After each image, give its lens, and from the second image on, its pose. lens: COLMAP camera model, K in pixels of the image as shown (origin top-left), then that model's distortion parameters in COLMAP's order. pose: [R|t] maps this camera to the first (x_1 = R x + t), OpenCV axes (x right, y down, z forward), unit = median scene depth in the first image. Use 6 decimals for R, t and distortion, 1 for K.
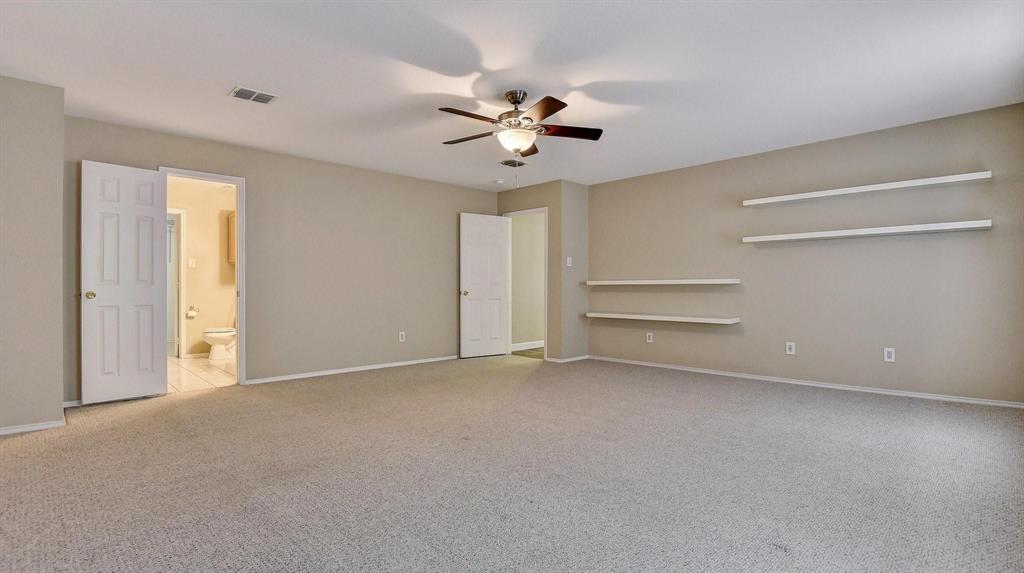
lens RADIAL K [[484.2, 0, 513.6], [0, 484.2, 291.4], [0, 0, 1]] dist [0.000364, -0.010992]
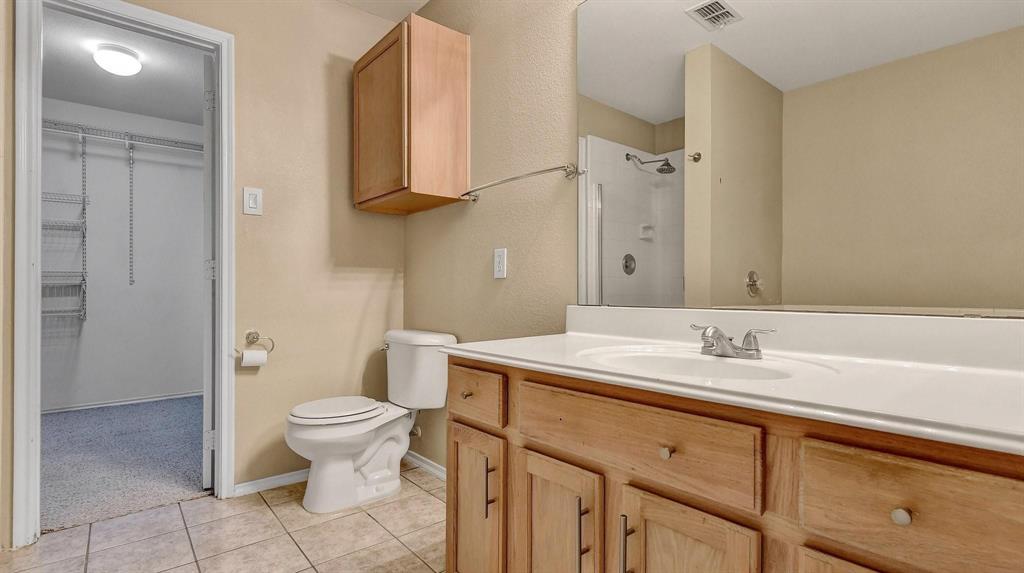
lens RADIAL K [[484.2, 0, 513.6], [0, 484.2, 291.4], [0, 0, 1]] dist [0.000364, -0.010992]
pose [[0.994909, -0.001407, -0.100770, -0.459843], [0.000869, 0.999985, -0.005388, 0.003879], [0.100777, 0.005273, 0.994895, 0.695734]]
